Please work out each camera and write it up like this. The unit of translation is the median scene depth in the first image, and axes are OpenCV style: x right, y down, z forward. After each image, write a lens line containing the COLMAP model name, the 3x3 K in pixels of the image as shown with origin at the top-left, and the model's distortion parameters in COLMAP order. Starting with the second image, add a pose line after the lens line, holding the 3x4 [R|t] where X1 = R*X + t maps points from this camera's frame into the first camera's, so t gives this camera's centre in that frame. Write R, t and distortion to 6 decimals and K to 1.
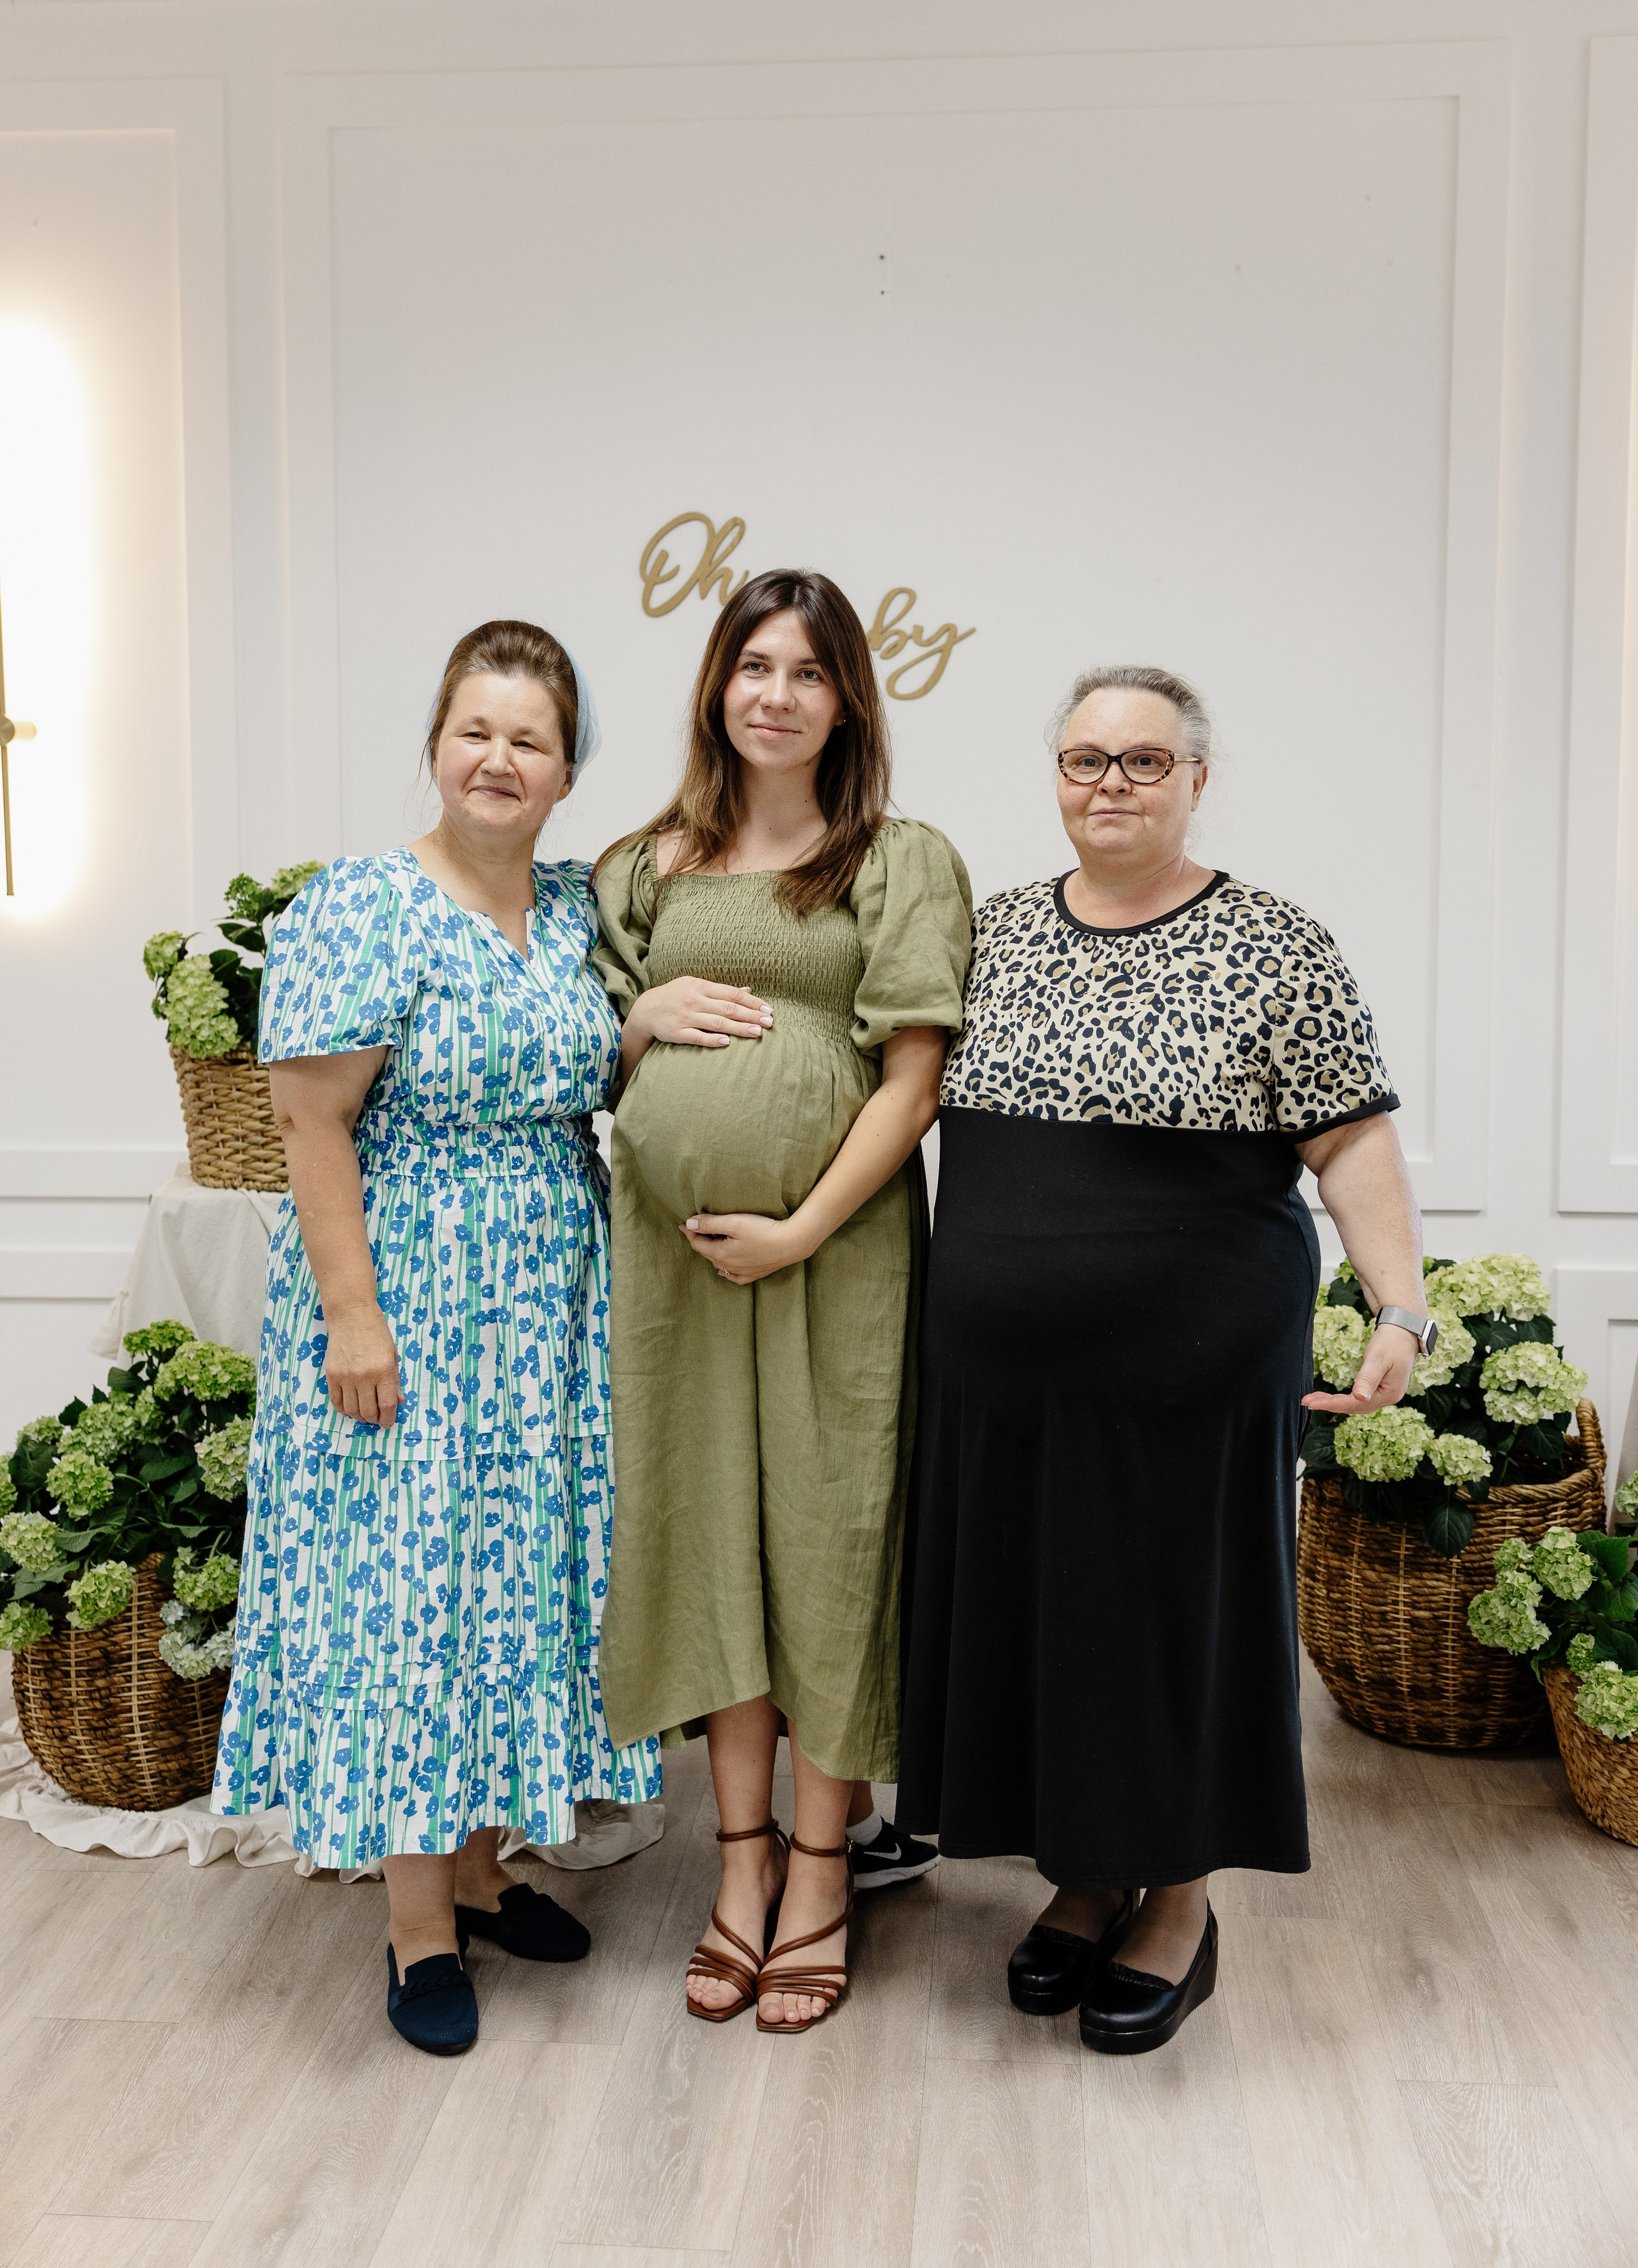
lens RADIAL K [[2458.4, 0, 801.1], [0, 2458.4, 999.1], [0, 0, 1]] dist [0.047473, 0.000000]
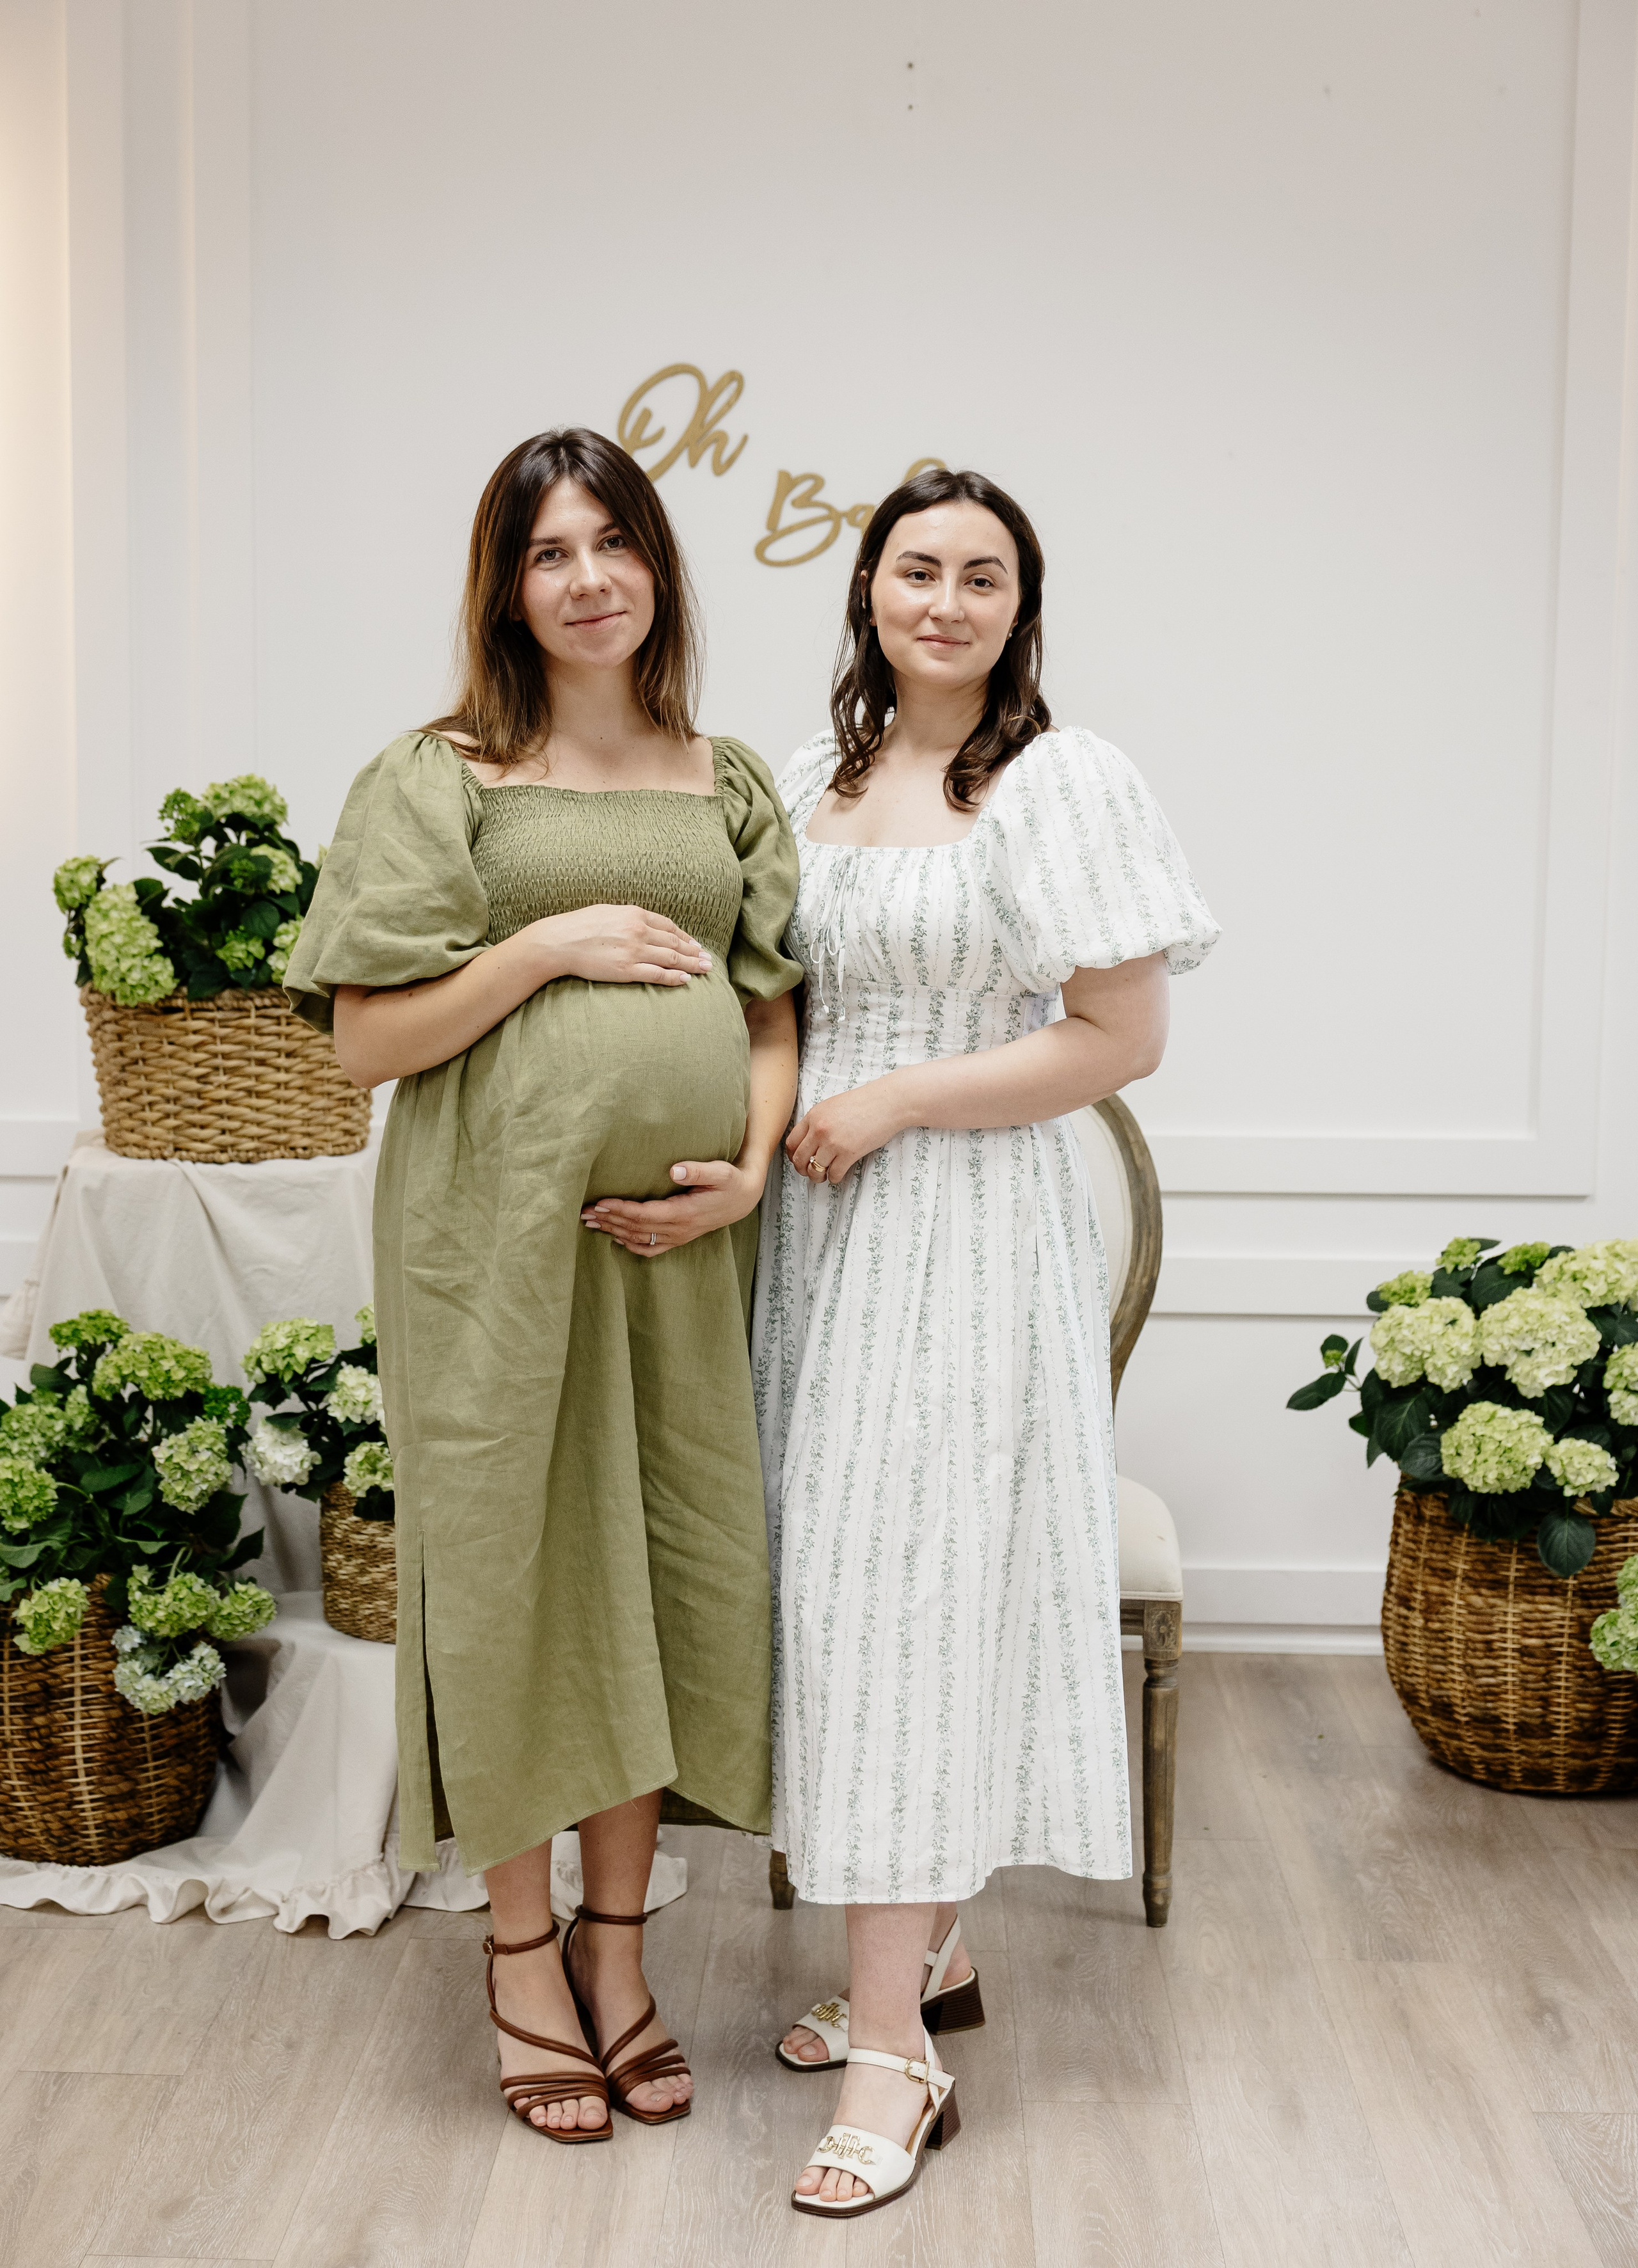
lens RADIAL K [[3145.7, 0, 803.6], [0, 3145.7, 1100.9], [0, 0, 1]] dist [0.008757, 0.000000]
pose [[0.998421, 0.005387, 0.055921, -0.076243], [-0.007798, 0.999046, 0.042976, 0.009042], [-0.055636, -0.043344, 0.997510, -0.104594]]
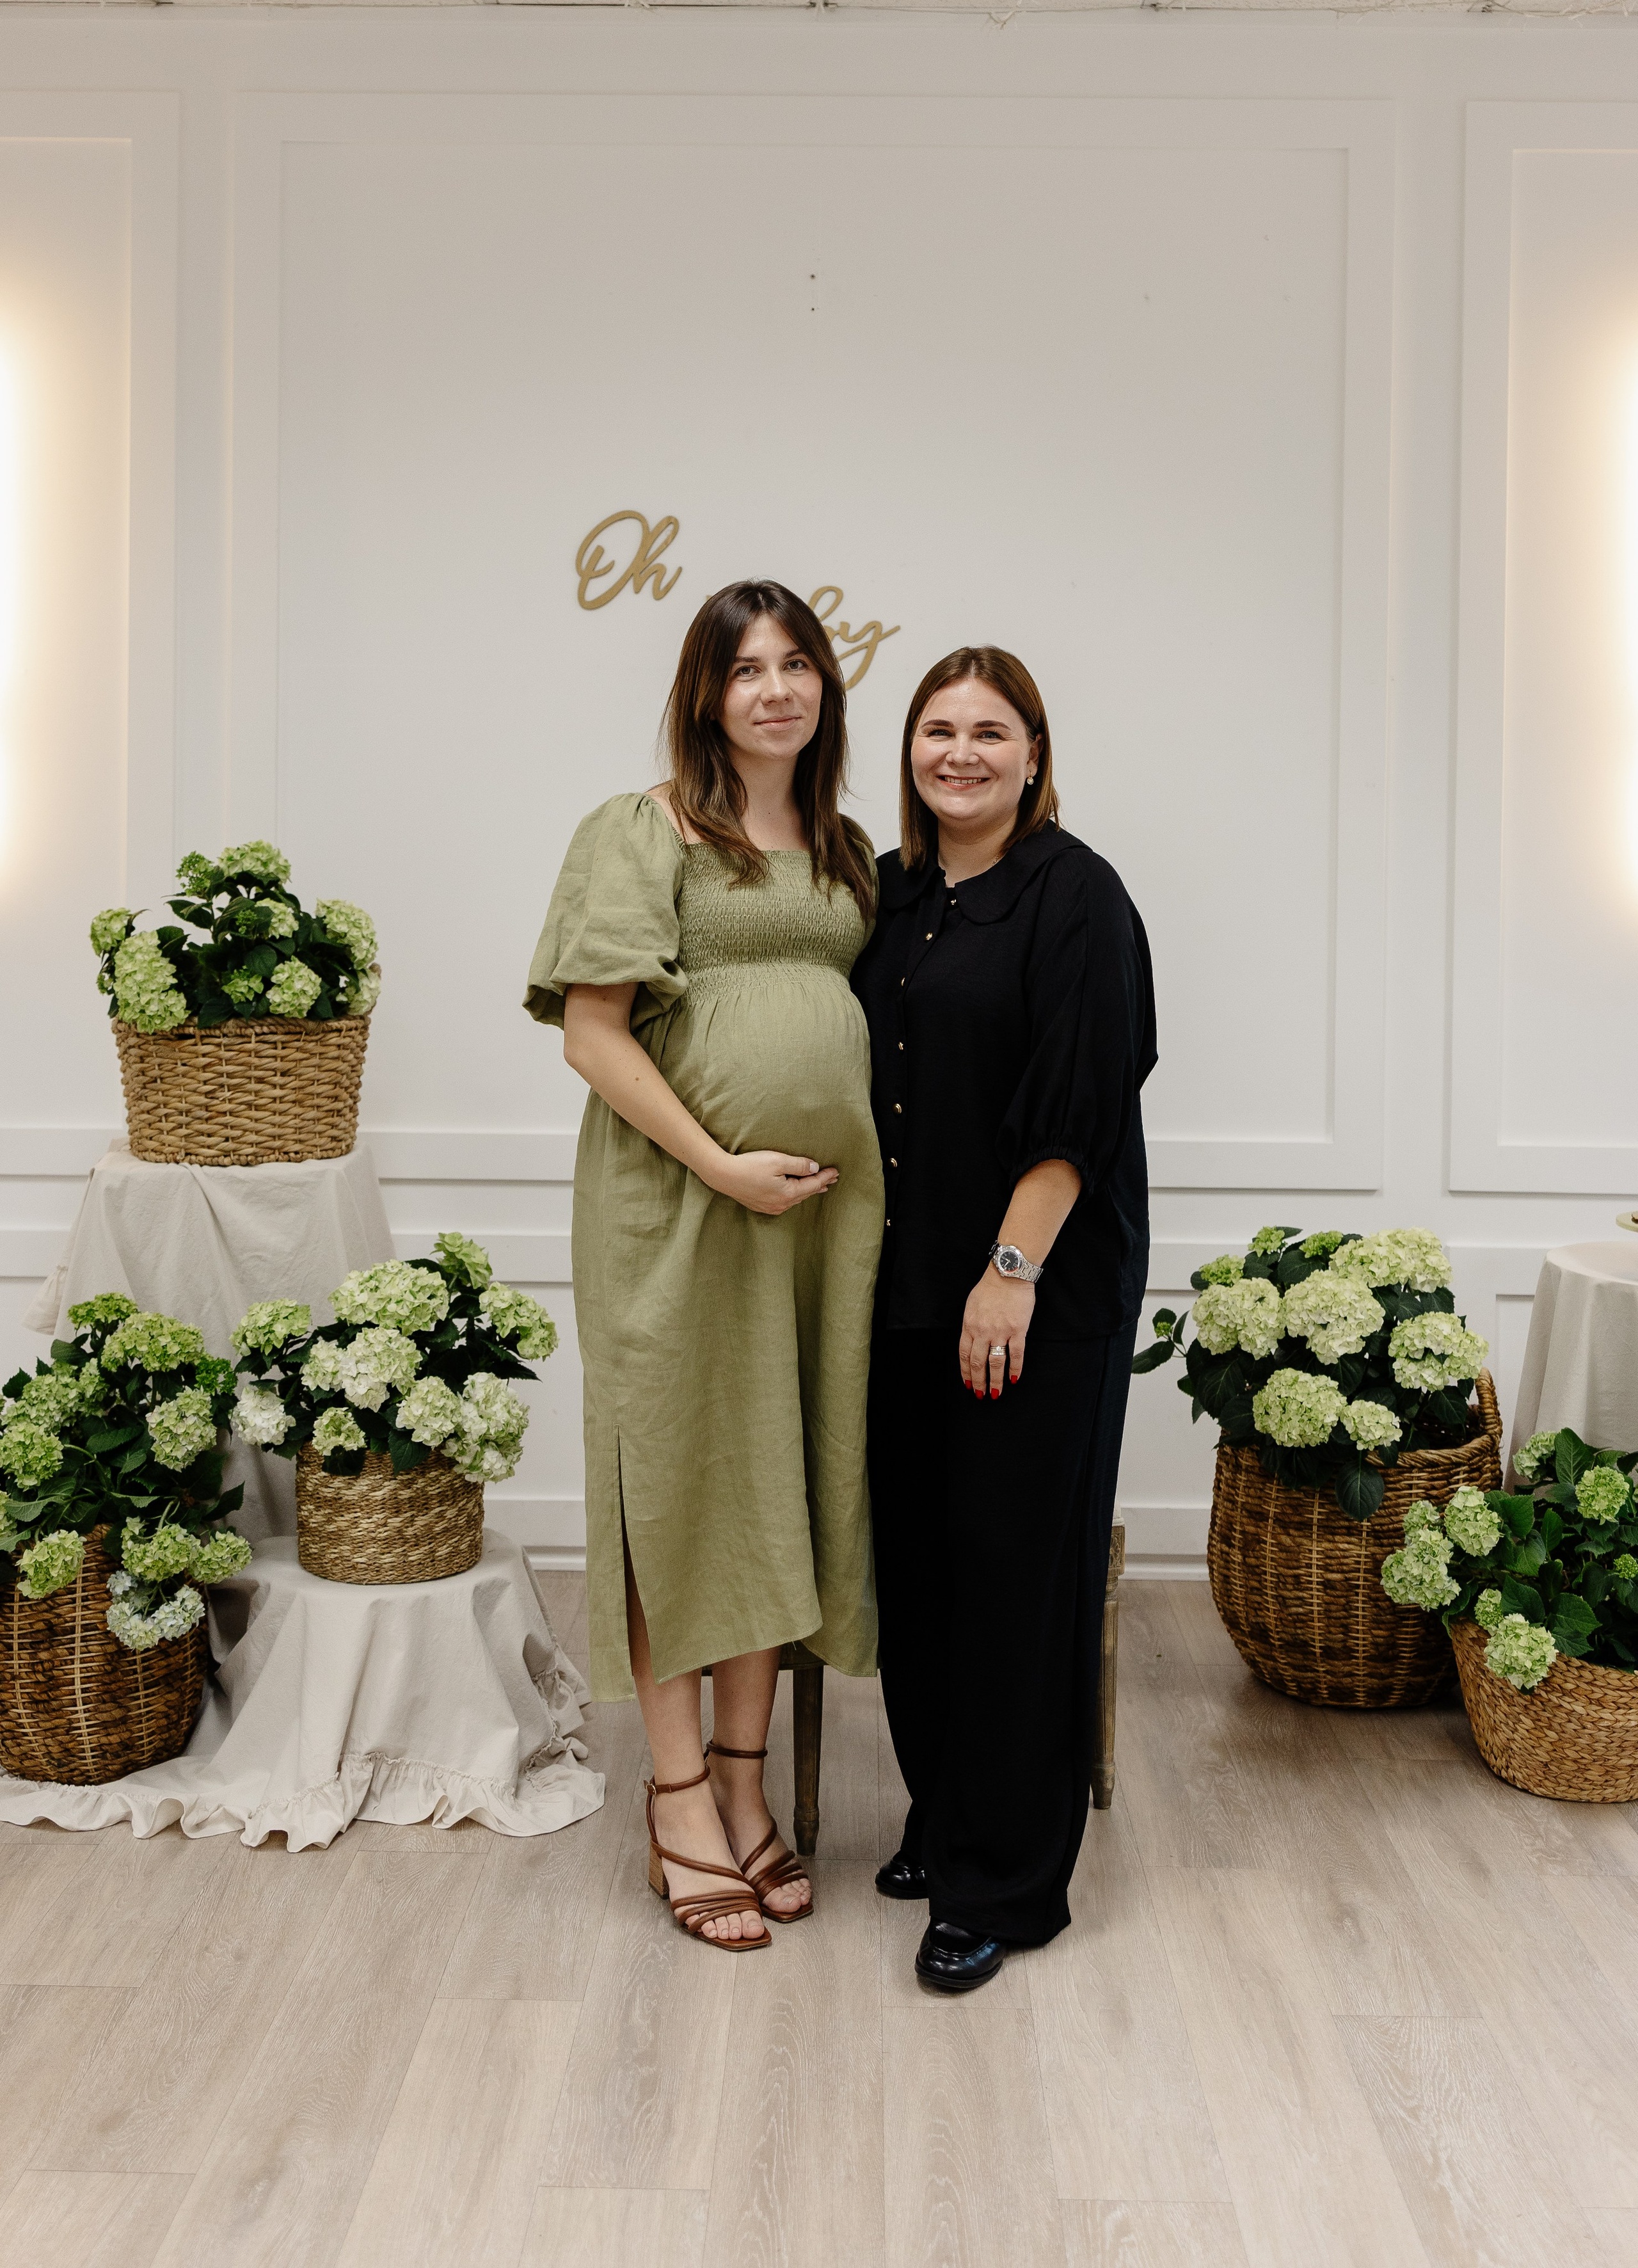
lens RADIAL K [[2457.9, 0, 829.9], [0, 2457.9, 858.0], [0, 0, 1]] dist [0.014624, 0.000000]
pose [[0.997282, 0.012192, 0.072658, -0.040782], [-0.008045, 0.998337, -0.057090, 0.008299], [-0.073233, 0.056350, 0.995722, -0.033906]]
